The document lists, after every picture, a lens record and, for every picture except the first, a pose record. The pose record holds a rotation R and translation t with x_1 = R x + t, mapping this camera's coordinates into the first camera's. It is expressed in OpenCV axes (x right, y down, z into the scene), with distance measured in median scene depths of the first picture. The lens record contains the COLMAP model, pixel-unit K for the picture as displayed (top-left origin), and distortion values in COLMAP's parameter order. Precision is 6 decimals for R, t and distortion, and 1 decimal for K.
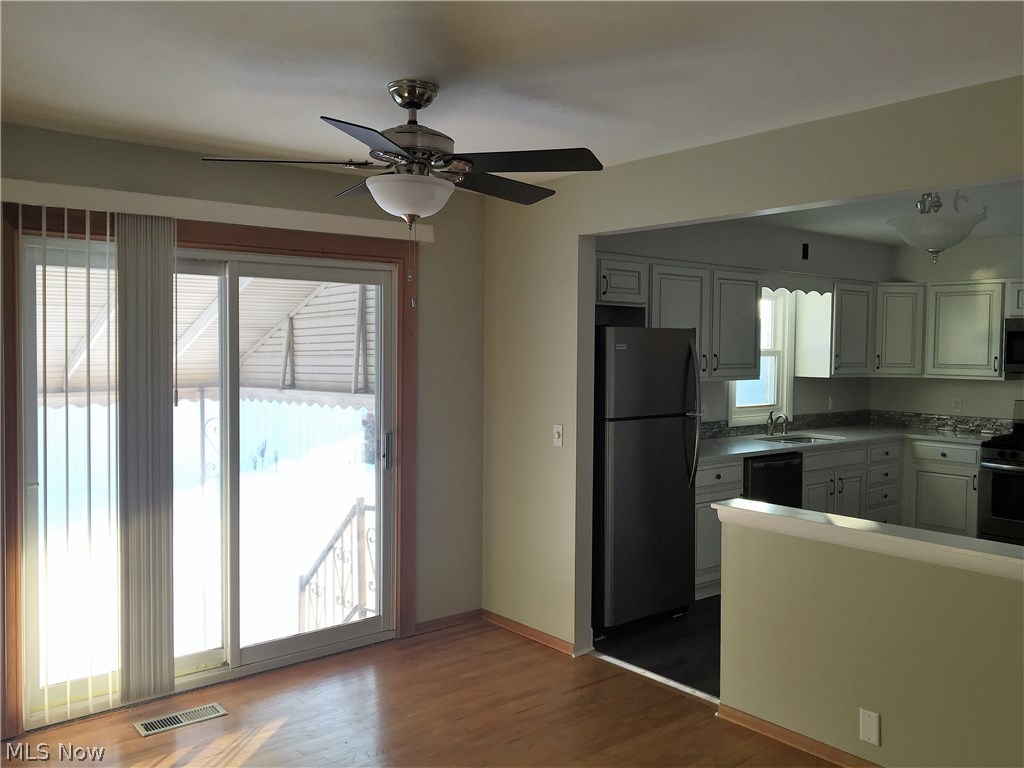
lens RADIAL K [[854.9, 0, 512.0], [0, 854.9, 384.0], [0, 0, 1]] dist [0.030091, -0.043286]
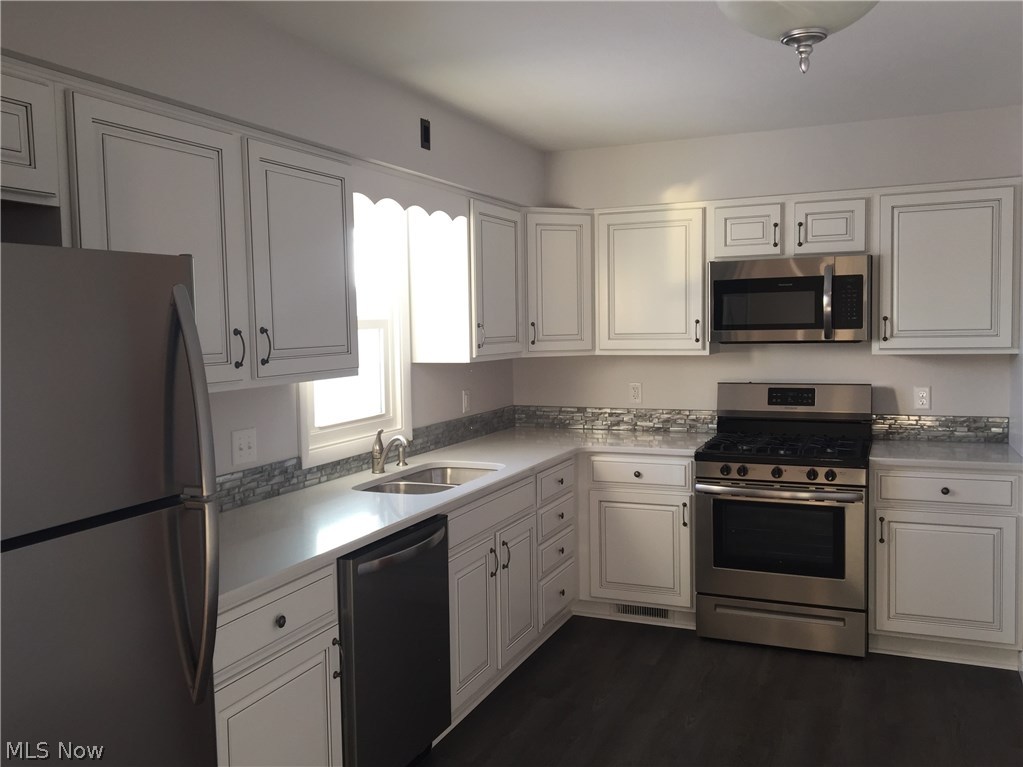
lens RADIAL K [[888.8, 0, 511.5], [0, 888.8, 383.5], [0, 0, 1]] dist [0.026016, -0.024028]
pose [[0.889916, -0.057009, 0.452548, 0.121460], [0.045254, 0.998299, 0.036770, -0.014479], [-0.453875, -0.012242, 0.890981, 0.453167]]
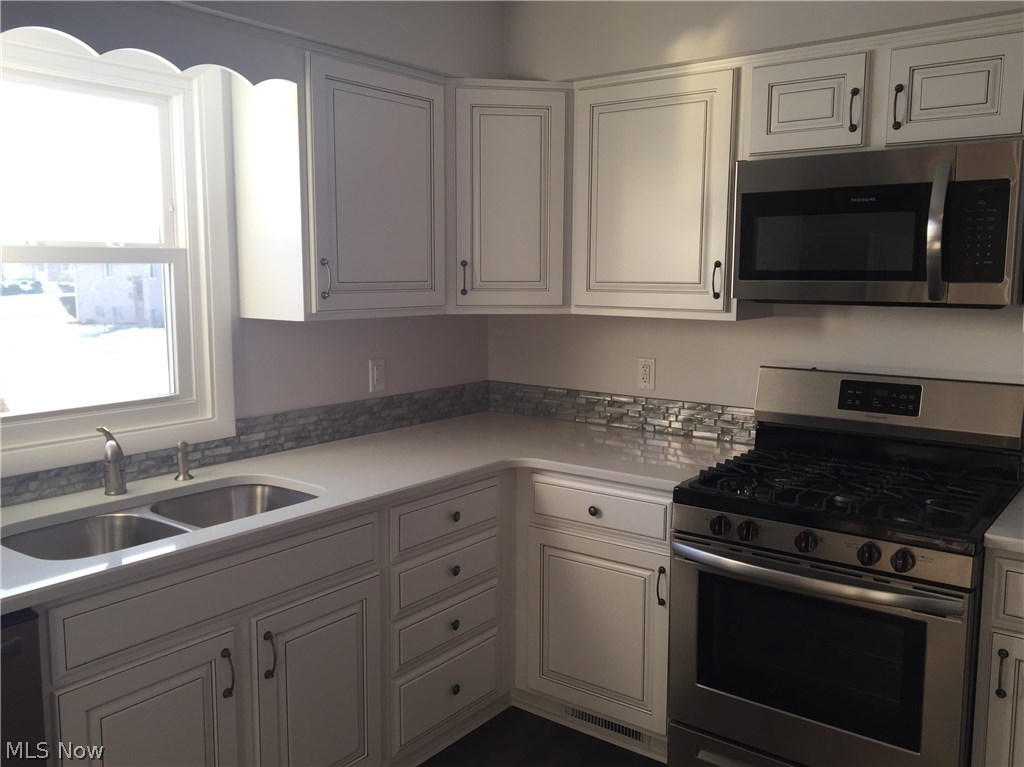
lens RADIAL K [[889.7, 0, 512.0], [0, 889.7, 383.5], [0, 0, 1]] dist [0.026016, -0.024028]
pose [[0.973563, -0.035350, 0.225666, 0.377092], [0.014962, 0.995700, 0.091424, -0.014644], [-0.227927, -0.085631, 0.969905, 0.619242]]
